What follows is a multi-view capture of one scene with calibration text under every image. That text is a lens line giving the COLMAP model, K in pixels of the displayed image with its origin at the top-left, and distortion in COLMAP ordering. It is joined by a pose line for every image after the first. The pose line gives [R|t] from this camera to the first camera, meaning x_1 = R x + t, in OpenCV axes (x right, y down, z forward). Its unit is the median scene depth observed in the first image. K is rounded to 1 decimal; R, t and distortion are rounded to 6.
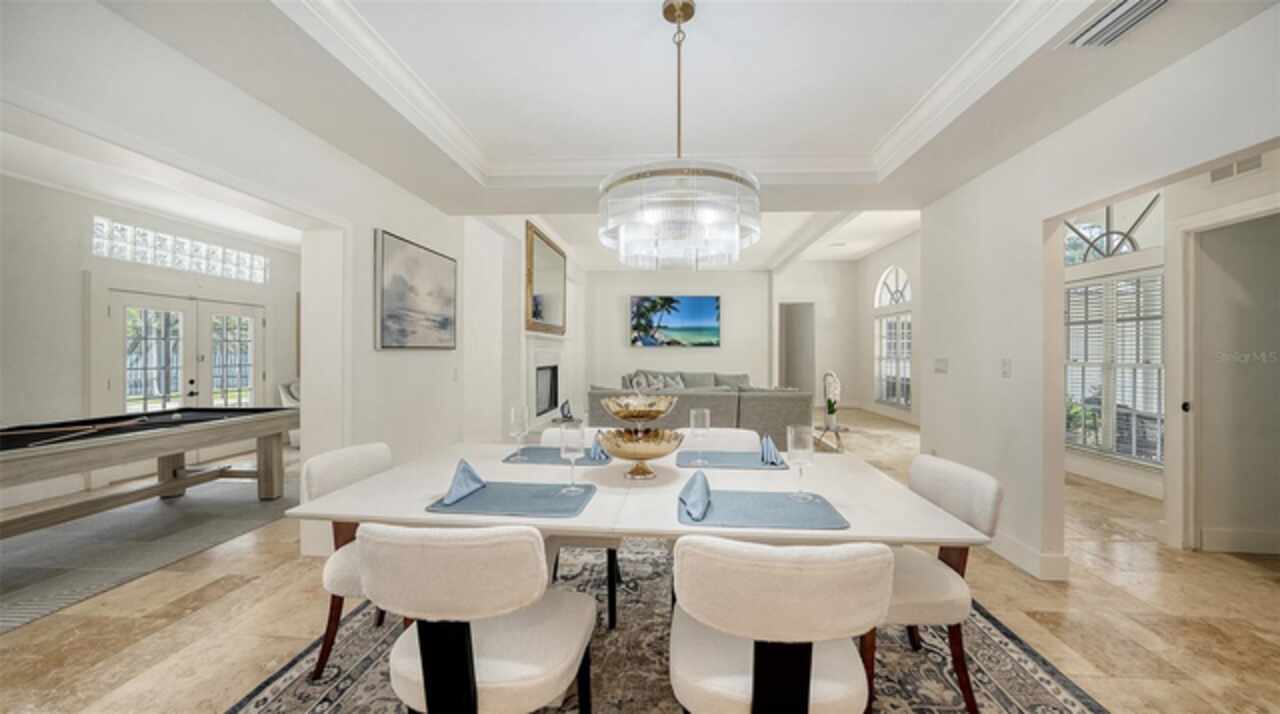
lens RADIAL K [[467.4, 0, 645.5], [0, 467.4, 350.3], [0, 0, 1]] dist [-0.001469, -0.000140]
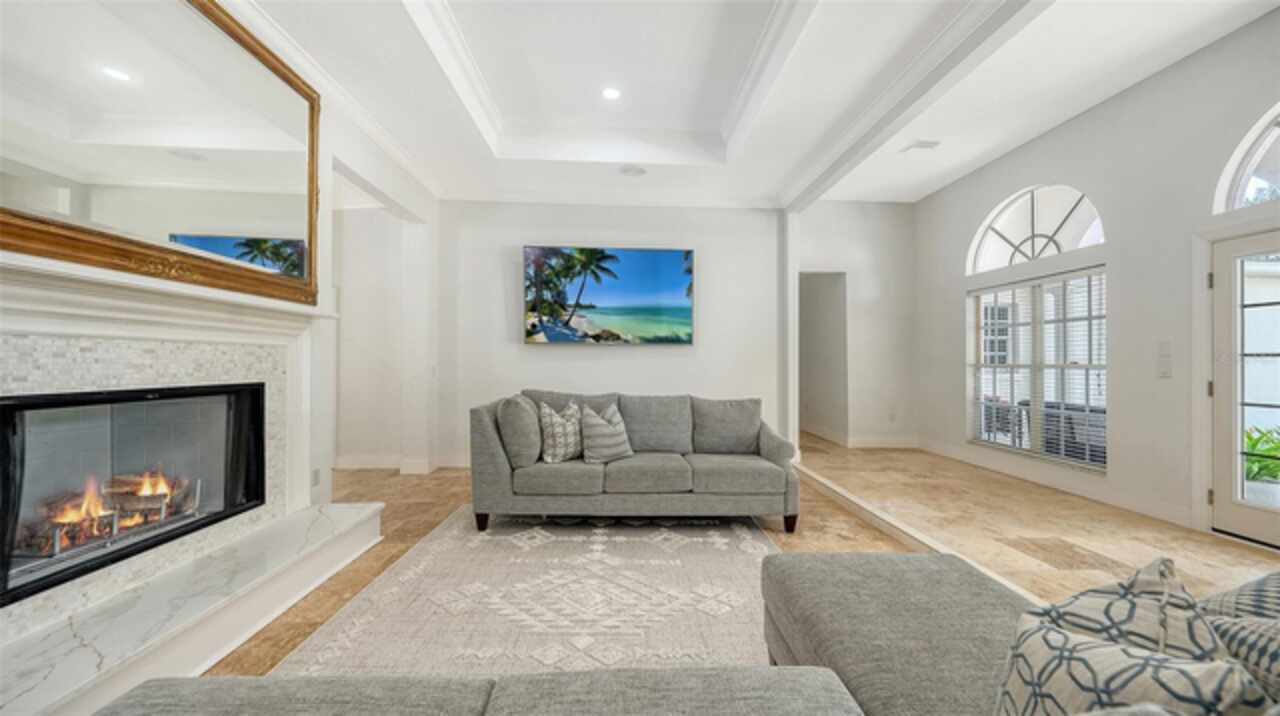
lens RADIAL K [[449.7, 0, 652.5], [0, 449.7, 367.5], [0, 0, 1]] dist [-0.002860, -0.000297]
pose [[0.990704, 0.000941, 0.136029, 0.043373], [-0.003013, 0.999883, 0.015022, 0.011385], [-0.135999, -0.015292, 0.990591, 0.496953]]
